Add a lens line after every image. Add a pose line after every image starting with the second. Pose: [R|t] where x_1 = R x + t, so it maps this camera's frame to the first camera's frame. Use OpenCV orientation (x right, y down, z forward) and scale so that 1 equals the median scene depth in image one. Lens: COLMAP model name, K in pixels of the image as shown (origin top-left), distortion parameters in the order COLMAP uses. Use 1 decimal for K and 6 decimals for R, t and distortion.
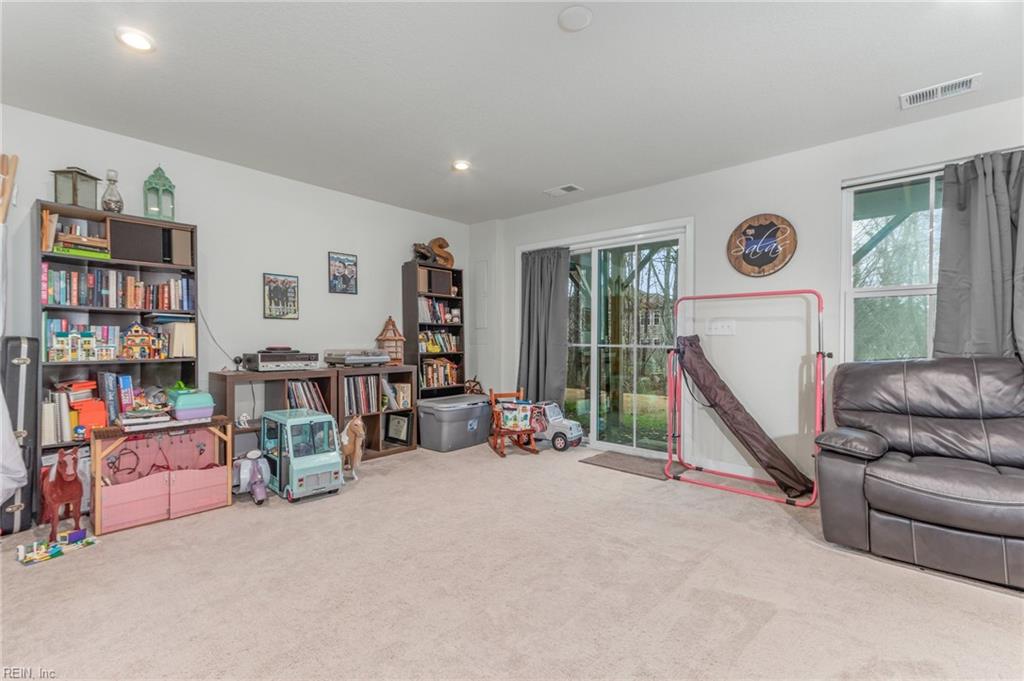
lens RADIAL K [[477.0, 0, 509.9], [0, 477.0, 341.8], [0, 0, 1]] dist [0.013918, 0.000780]
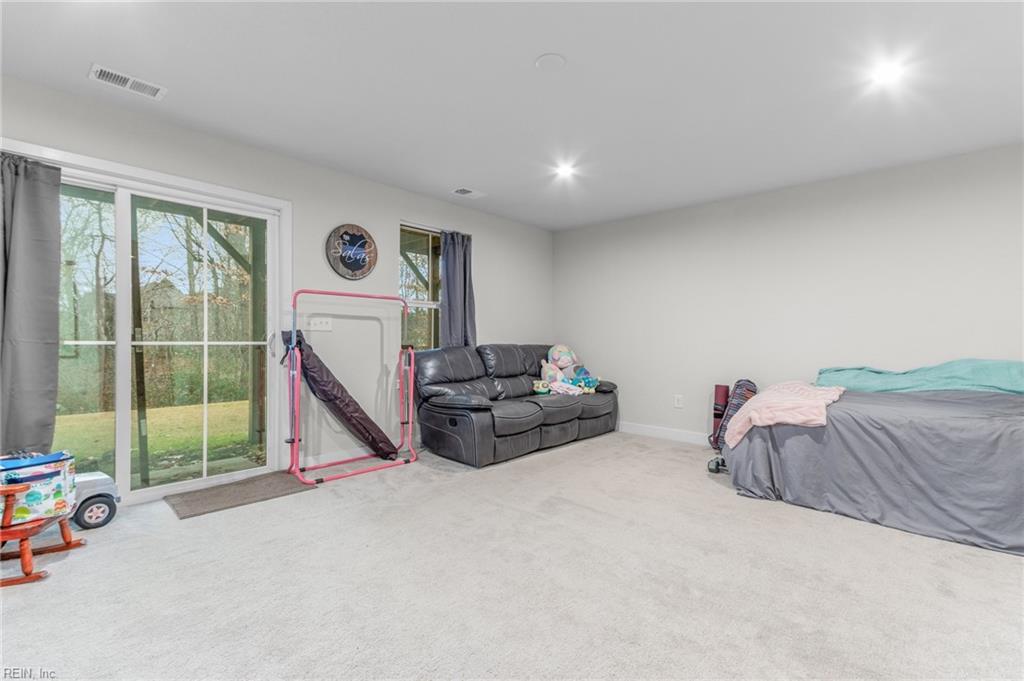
lens RADIAL K [[477.0, 0, 510.0], [0, 477.0, 340.9], [0, 0, 1]] dist [0.013918, 0.000780]
pose [[-0.015645, -0.012775, 0.999796, -0.606370], [-0.005603, 0.999904, 0.012689, -0.007977], [-0.999862, -0.005403, -0.015715, 0.641877]]
